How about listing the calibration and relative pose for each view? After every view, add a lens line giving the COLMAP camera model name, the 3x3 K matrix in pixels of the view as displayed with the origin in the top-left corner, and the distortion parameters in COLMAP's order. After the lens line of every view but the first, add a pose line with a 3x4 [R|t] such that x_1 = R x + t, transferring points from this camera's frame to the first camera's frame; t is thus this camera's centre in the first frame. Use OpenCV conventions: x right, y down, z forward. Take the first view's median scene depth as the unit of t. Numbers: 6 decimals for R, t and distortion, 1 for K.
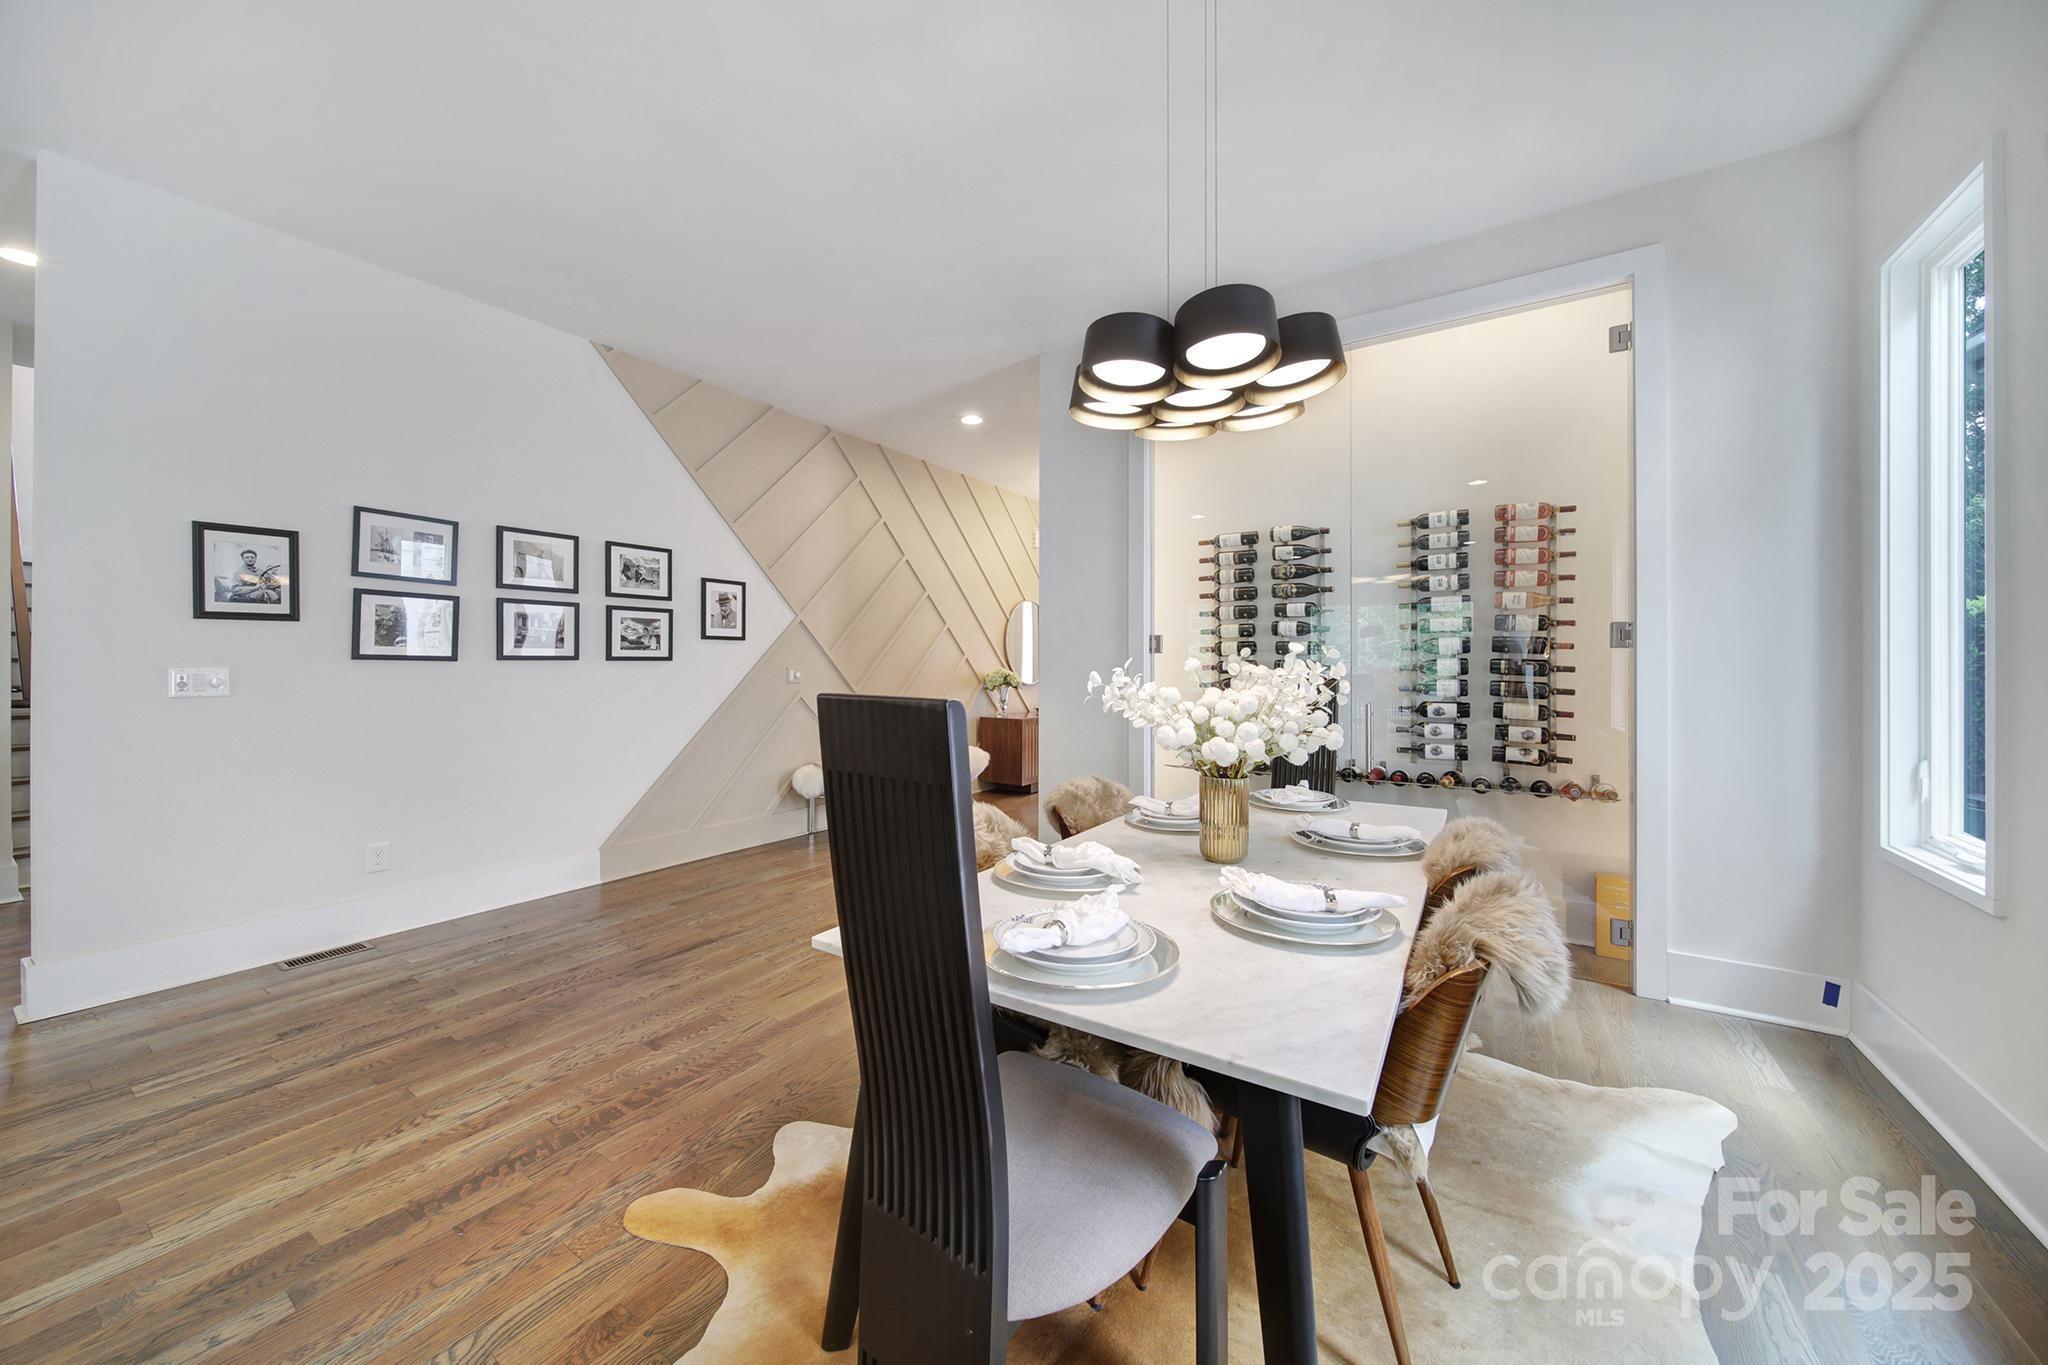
lens RADIAL K [[716.4, 0, 1024.4], [0, 716.4, 674.6], [0, 0, 1]] dist [-0.004112, -0.000960]
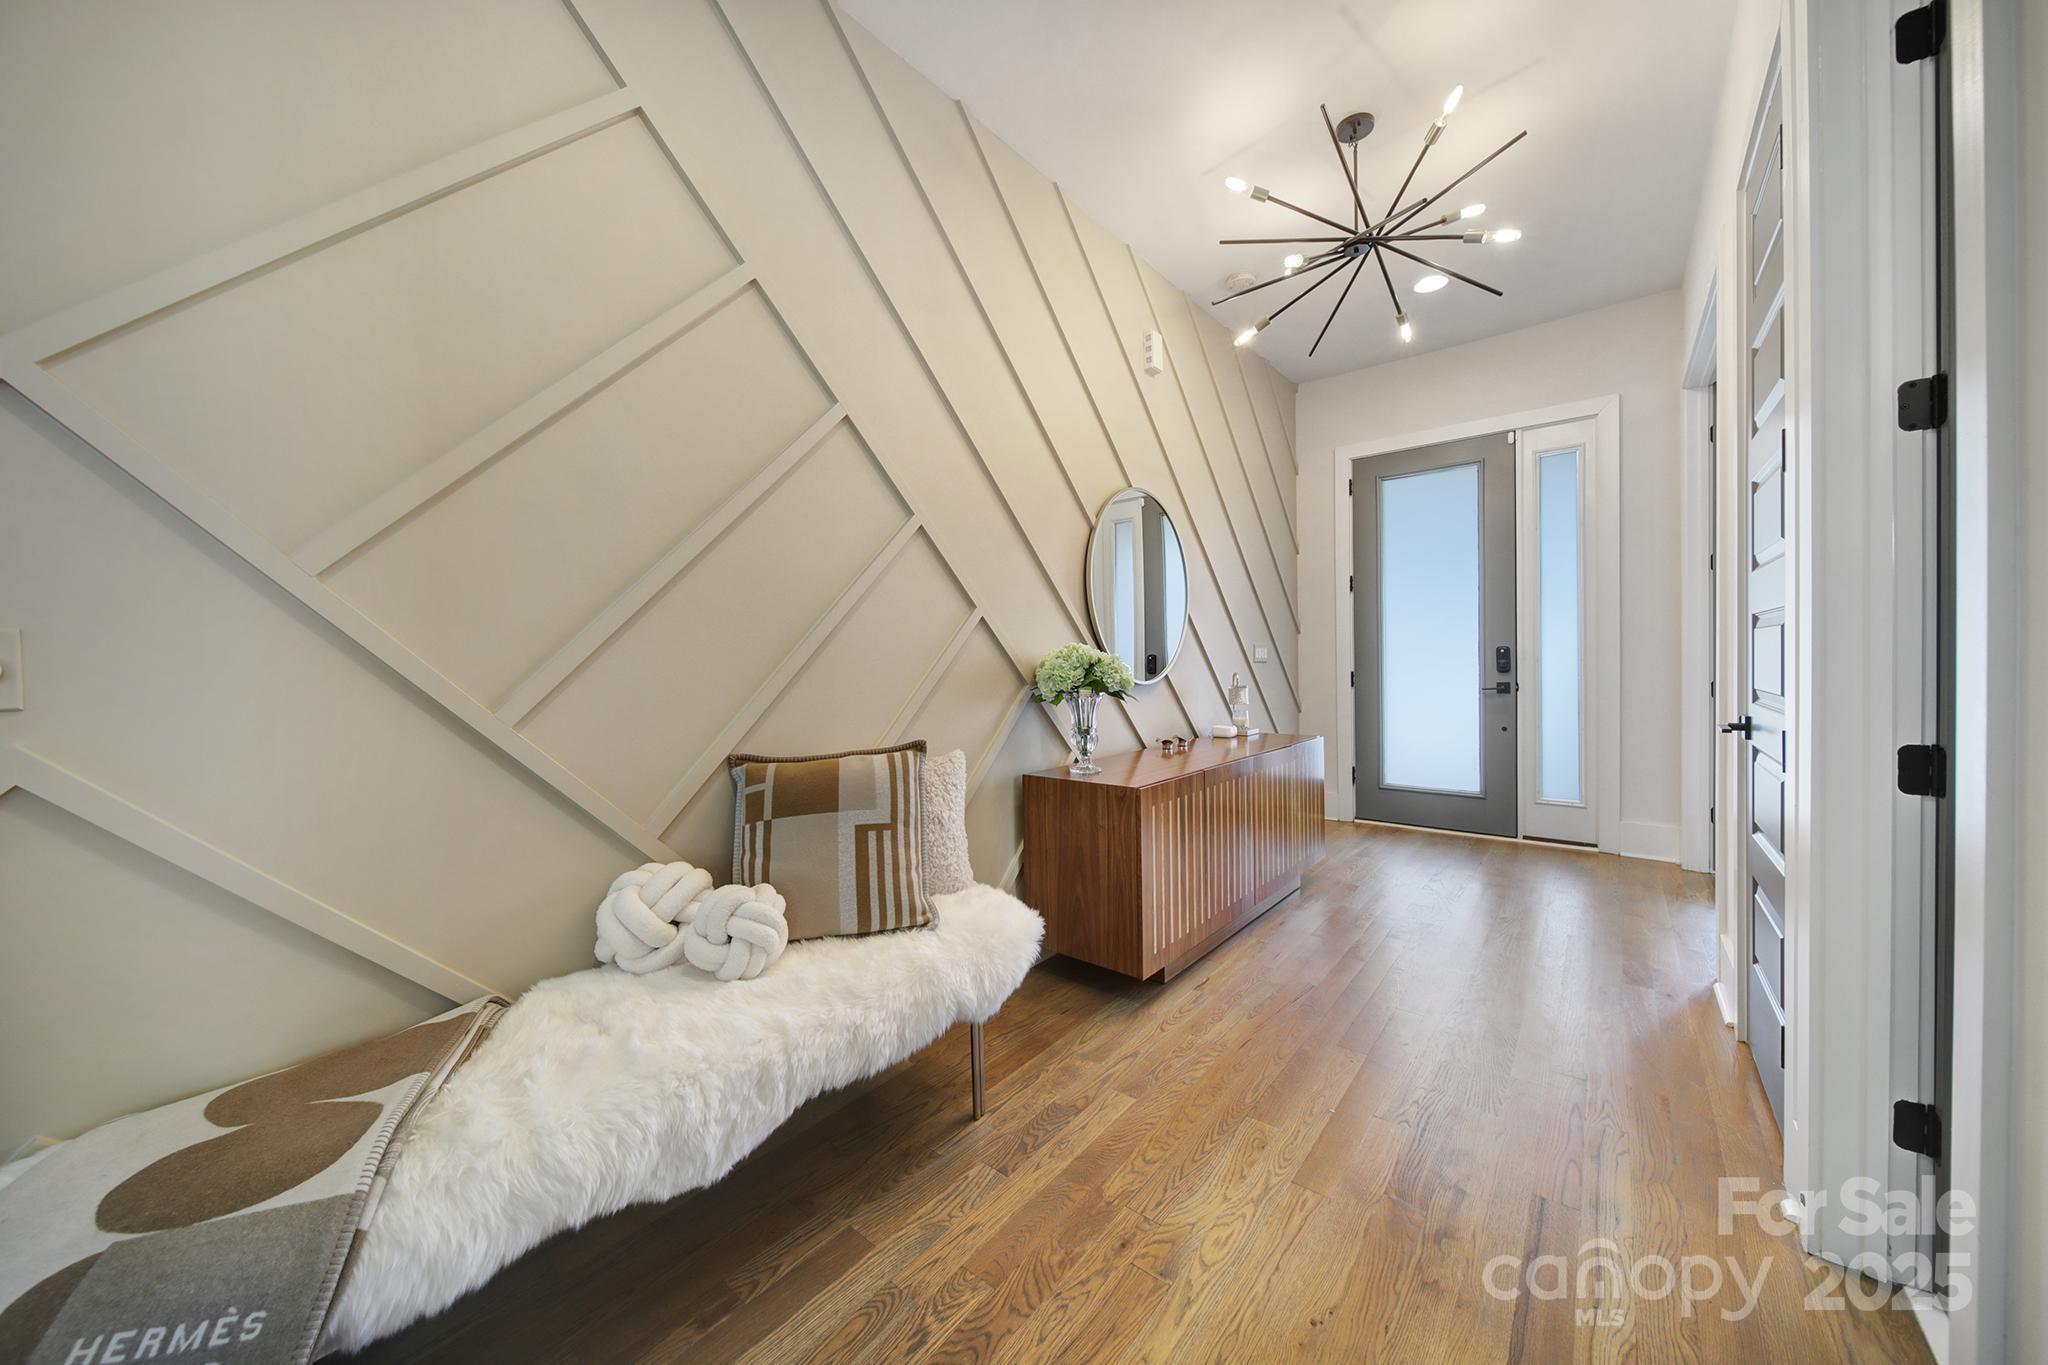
lens RADIAL K [[716.4, 0, 1017.8], [0, 716.4, 666.3], [0, 0, 1]] dist [-0.004112, -0.000960]
pose [[0.993402, -0.013407, -0.113899, -0.020952], [0.015779, 0.999676, 0.019950, -0.005411], [0.113594, -0.021615, 0.993292, 0.619911]]
